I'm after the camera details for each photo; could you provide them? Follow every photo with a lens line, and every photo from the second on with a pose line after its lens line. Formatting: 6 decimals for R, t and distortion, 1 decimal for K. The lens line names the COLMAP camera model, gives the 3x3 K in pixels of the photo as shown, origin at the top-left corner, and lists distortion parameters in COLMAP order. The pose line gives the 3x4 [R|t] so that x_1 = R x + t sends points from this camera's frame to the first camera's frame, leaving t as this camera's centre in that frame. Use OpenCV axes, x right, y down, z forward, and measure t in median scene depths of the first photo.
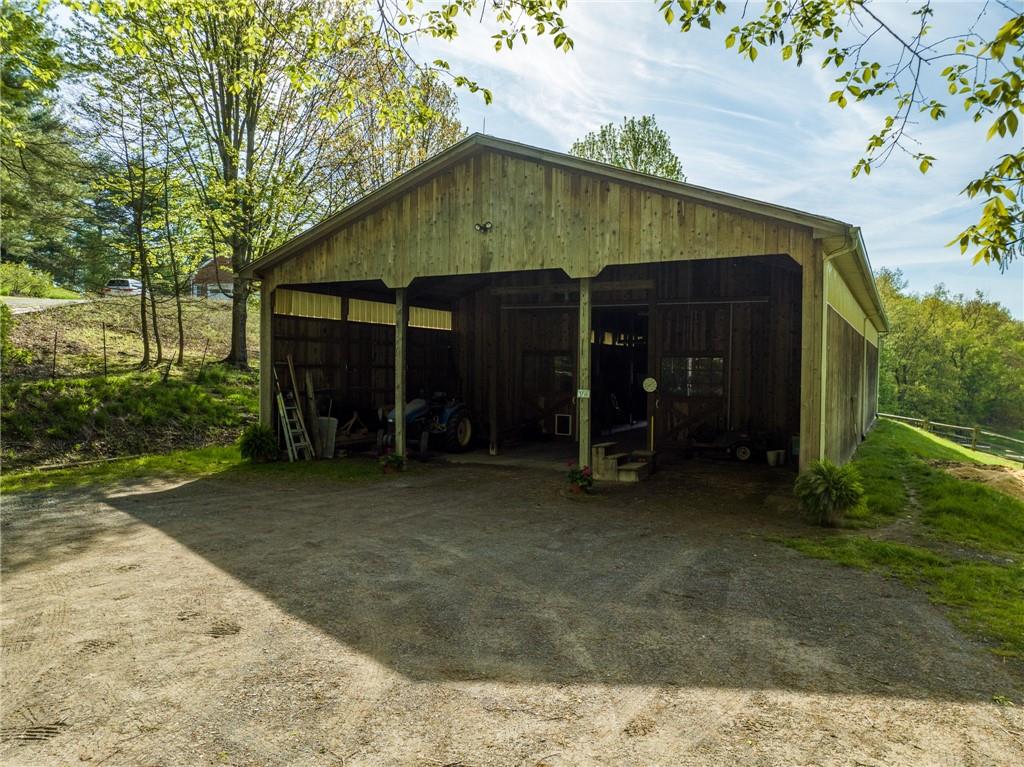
lens RADIAL K [[726.1, 0, 506.3], [0, 726.1, 386.3], [0, 0, 1]] dist [-0.034804, 0.003615]
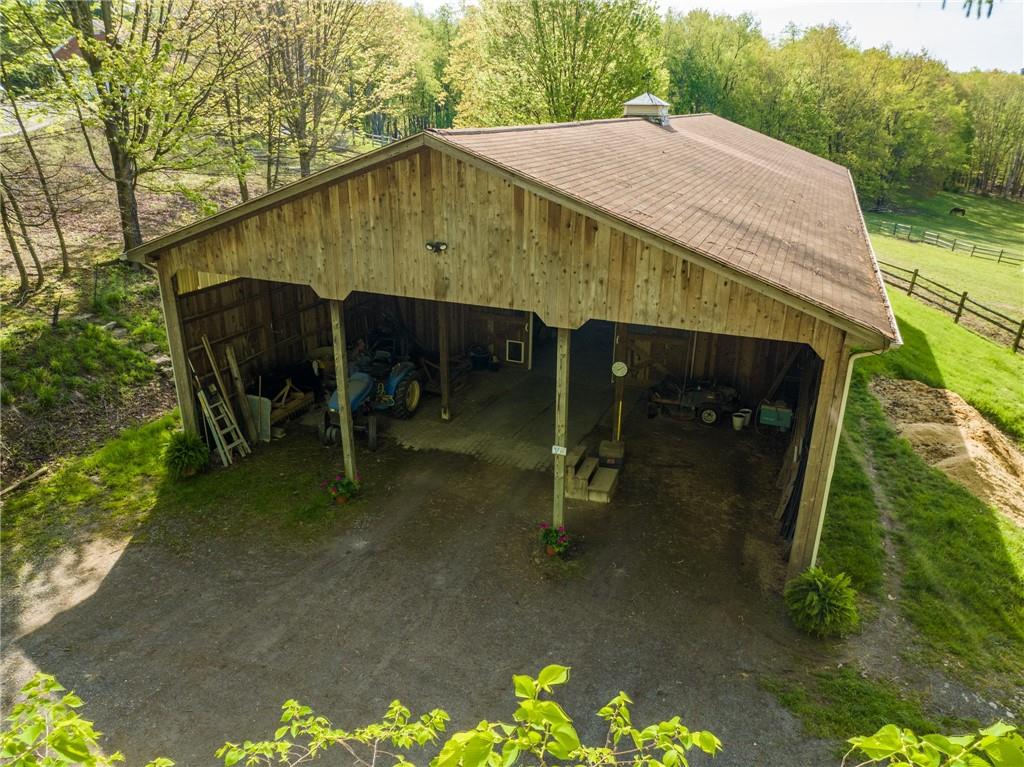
lens RADIAL K [[726.1, 0, 506.3], [0, 726.1, 386.3], [0, 0, 1]] dist [-0.034804, 0.003615]
pose [[0.994079, -0.045042, 0.098887, -0.039274], [0.008195, 0.938525, 0.345113, -0.336830], [-0.108353, -0.342259, 0.933337, 0.177726]]
